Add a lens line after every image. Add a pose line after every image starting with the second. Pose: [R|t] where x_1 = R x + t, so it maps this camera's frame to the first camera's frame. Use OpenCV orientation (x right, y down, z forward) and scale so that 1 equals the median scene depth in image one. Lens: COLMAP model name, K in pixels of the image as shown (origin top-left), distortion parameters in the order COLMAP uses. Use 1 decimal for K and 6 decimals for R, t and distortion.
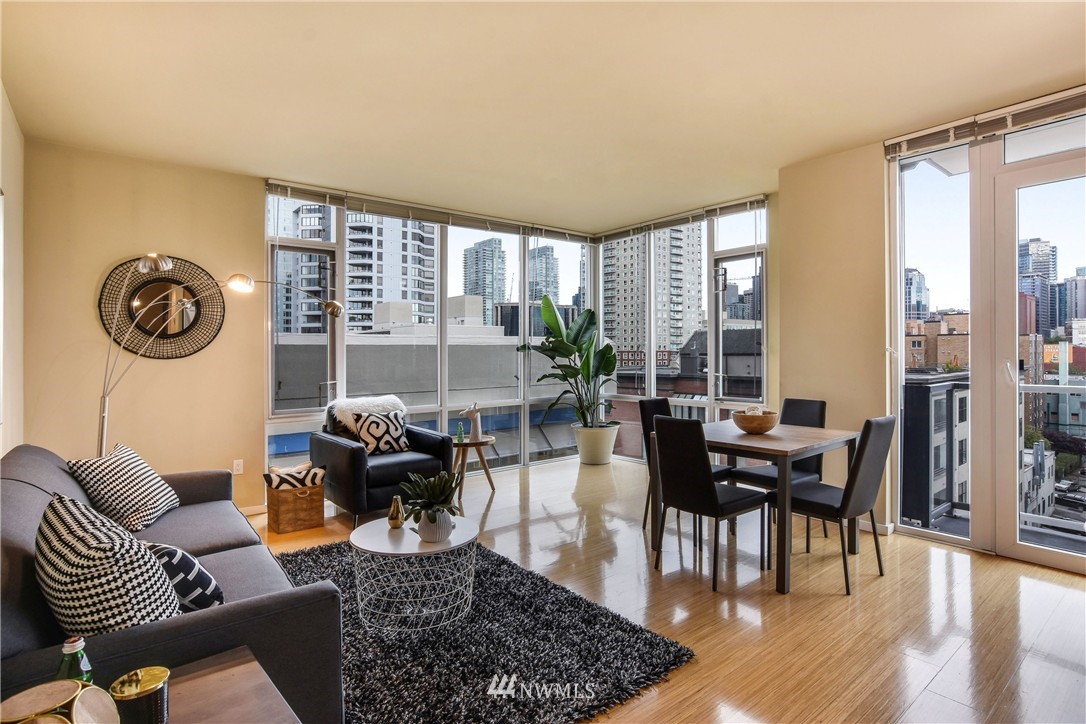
lens RADIAL K [[560.9, 0, 547.5], [0, 560.9, 353.1], [0, 0, 1]] dist [-0.026981, 0.020697]
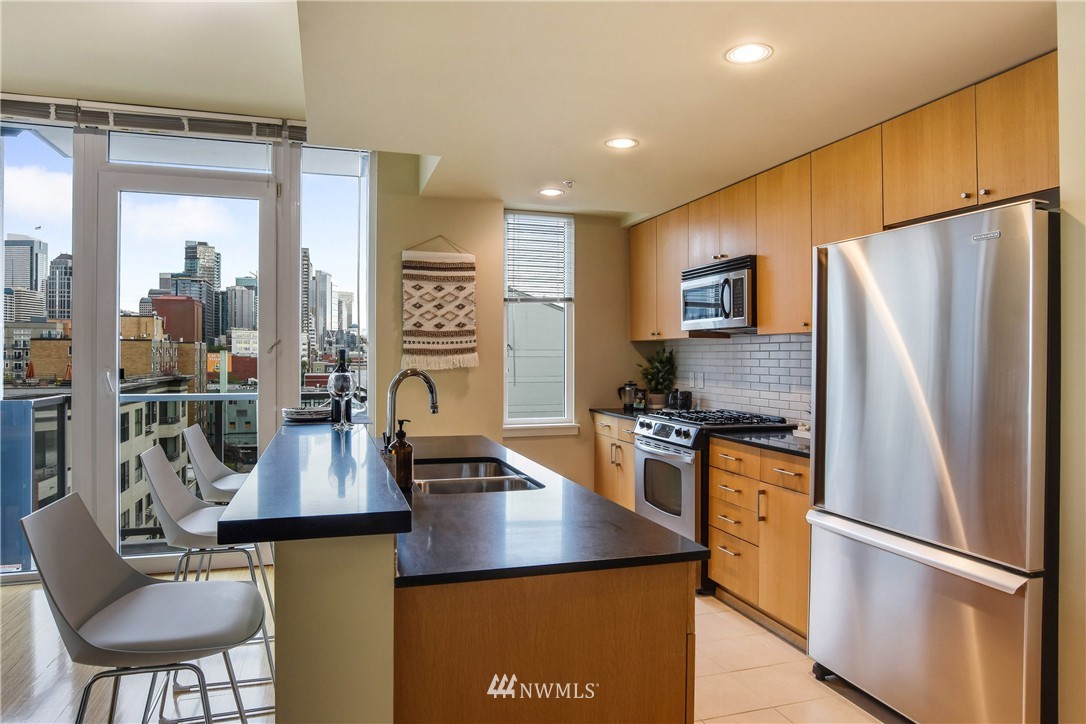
lens RADIAL K [[697.4, 0, 543.0], [0, 697.4, 362.0], [0, 0, 1]] dist [-0.004652, 0.001025]
pose [[0.387189, 0.002617, 0.921997, 0.010360], [-0.003273, 0.999994, -0.001464, -0.000574], [-0.921994, -0.002451, 0.387195, -0.074274]]
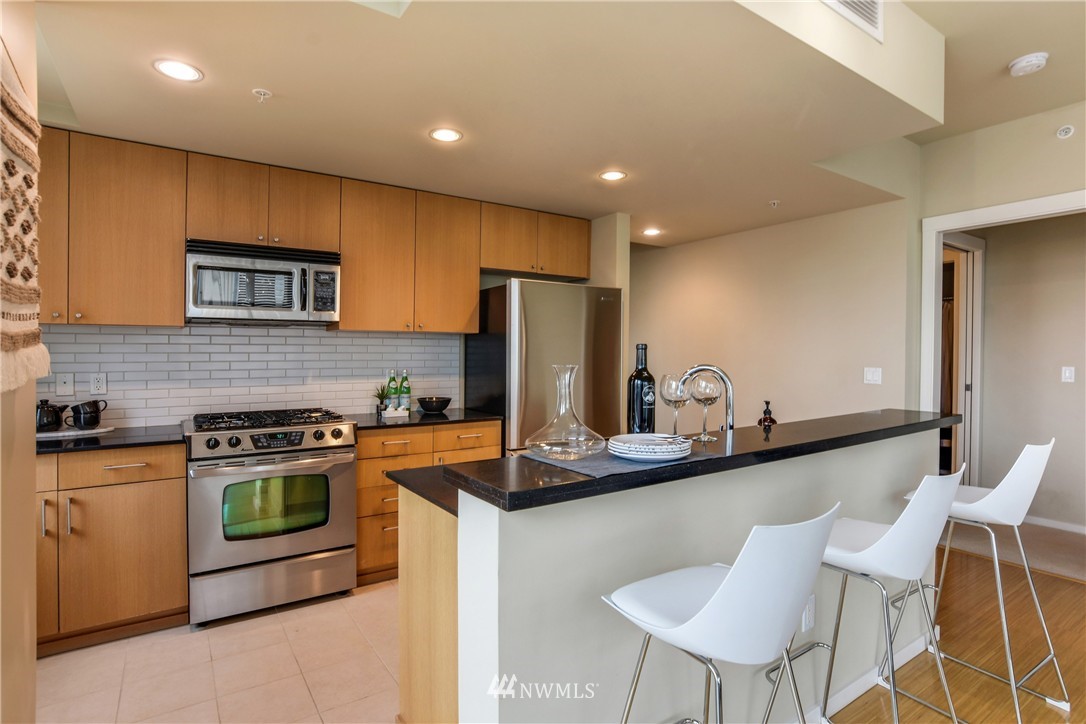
lens RADIAL K [[551.3, 0, 538.9], [0, 551.3, 338.4], [0, 0, 1]] dist [-0.029197, 0.020731]
pose [[-0.995016, 0.006745, 0.099490, 0.413340], [0.004721, 0.999777, -0.020571, -0.007173], [-0.099607, -0.019999, -0.994826, 0.474069]]
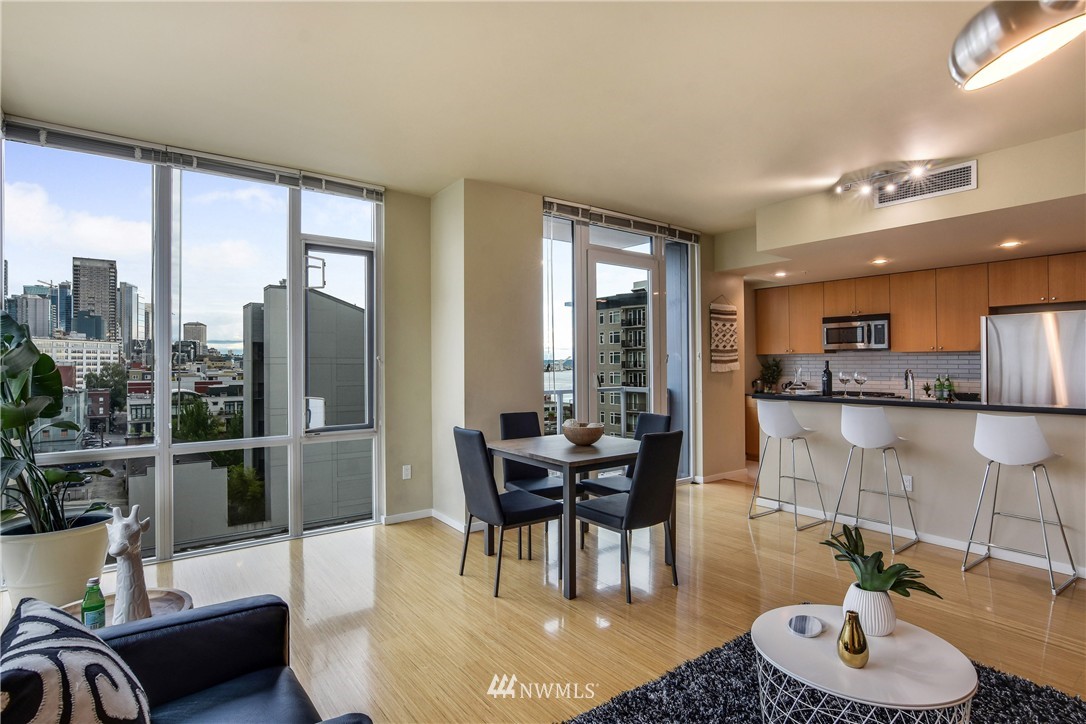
lens RADIAL K [[560.9, 0, 547.5], [0, 560.9, 353.1], [0, 0, 1]] dist [-0.026981, 0.020697]
pose [[0.031516, 0.026687, 0.999147, -0.374026], [0.005152, 0.999626, -0.026862, -0.001397], [-0.999490, 0.005994, 0.031366, 0.575557]]
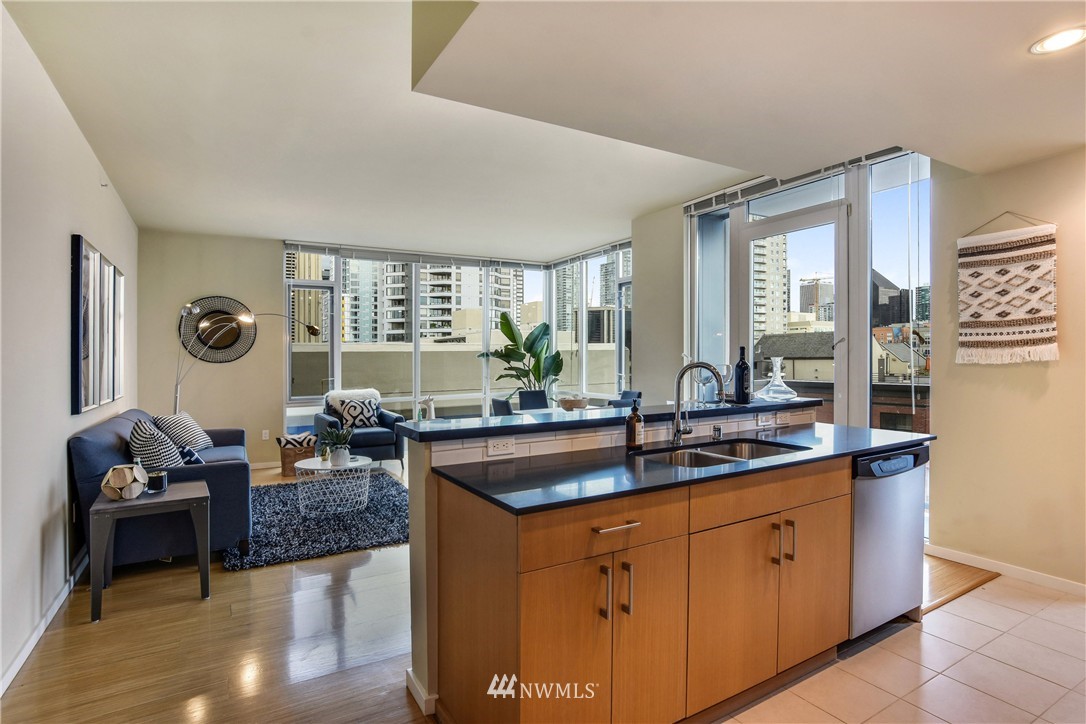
lens RADIAL K [[569.6, 0, 543.0], [0, 569.6, 362.0], [0, 0, 1]] dist [-0.008527, -0.000038]
pose [[0.987542, -0.001995, -0.157341, 0.291875], [0.003163, 0.999969, 0.007173, -0.000071], [0.157322, -0.007581, 0.987518, -0.270532]]
